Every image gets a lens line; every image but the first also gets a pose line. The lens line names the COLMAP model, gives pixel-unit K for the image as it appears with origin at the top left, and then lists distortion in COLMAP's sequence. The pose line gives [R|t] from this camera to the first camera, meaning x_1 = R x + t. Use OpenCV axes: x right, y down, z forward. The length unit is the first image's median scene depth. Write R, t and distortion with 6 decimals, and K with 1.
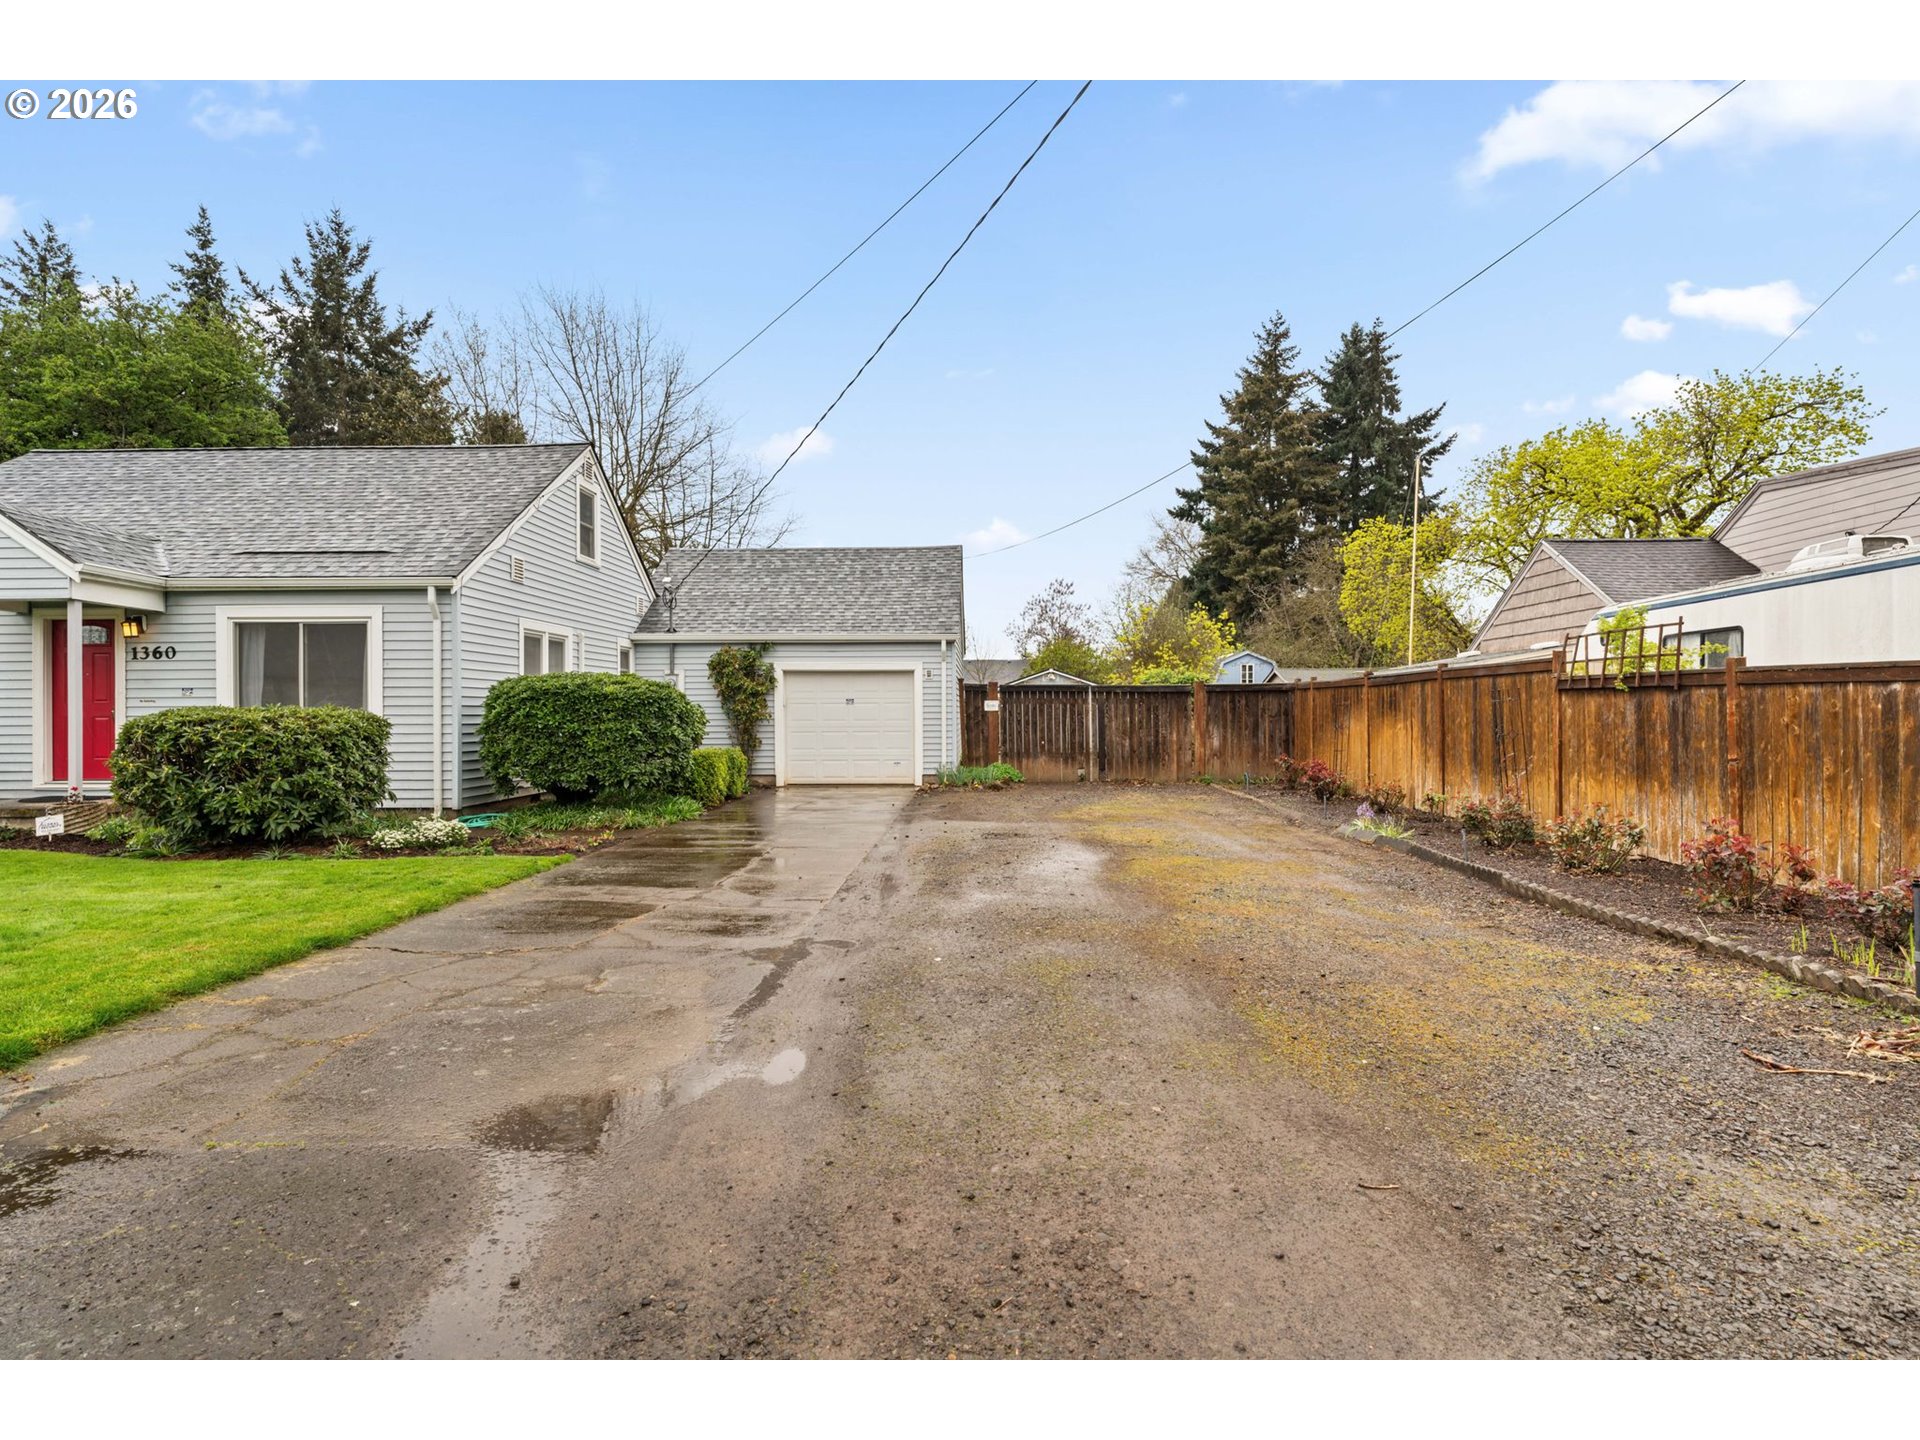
lens RADIAL K [[997.7, 0, 965.6], [0, 997.7, 713.8], [0, 0, 1]] dist [-0.007633, 0.001666]
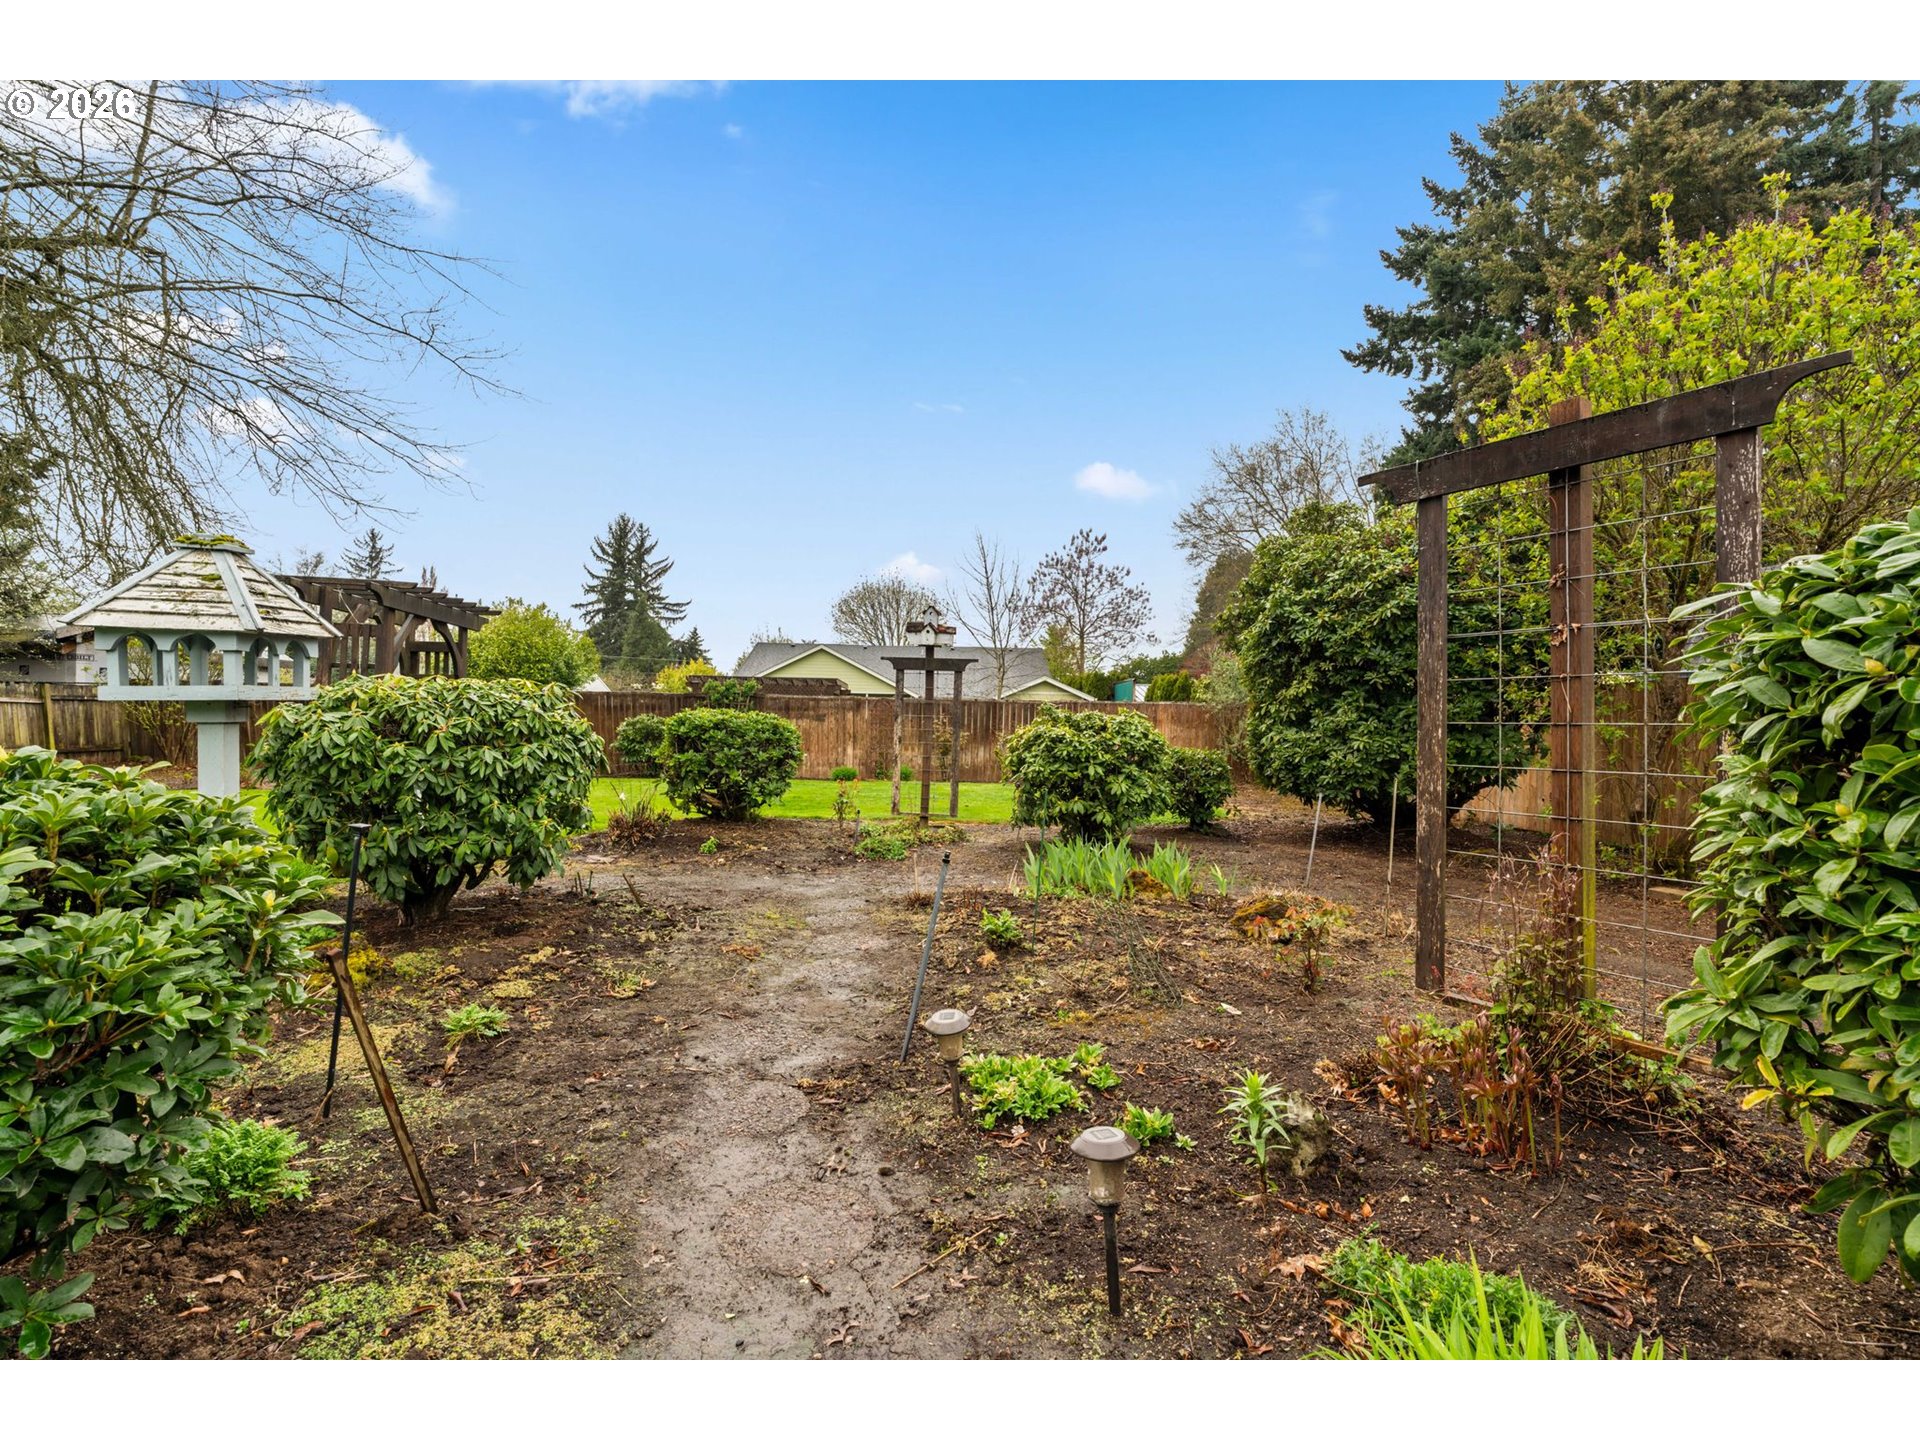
lens RADIAL K [[866.5, 0, 965.6], [0, 866.5, 708.5], [0, 0, 1]] dist [0.007932, -0.000494]
pose [[0.998482, 0.017514, 0.052218, -0.073190], [-0.016255, 0.999569, -0.024435, 0.002212], [-0.052624, 0.023549, 0.998337, 2.004358]]
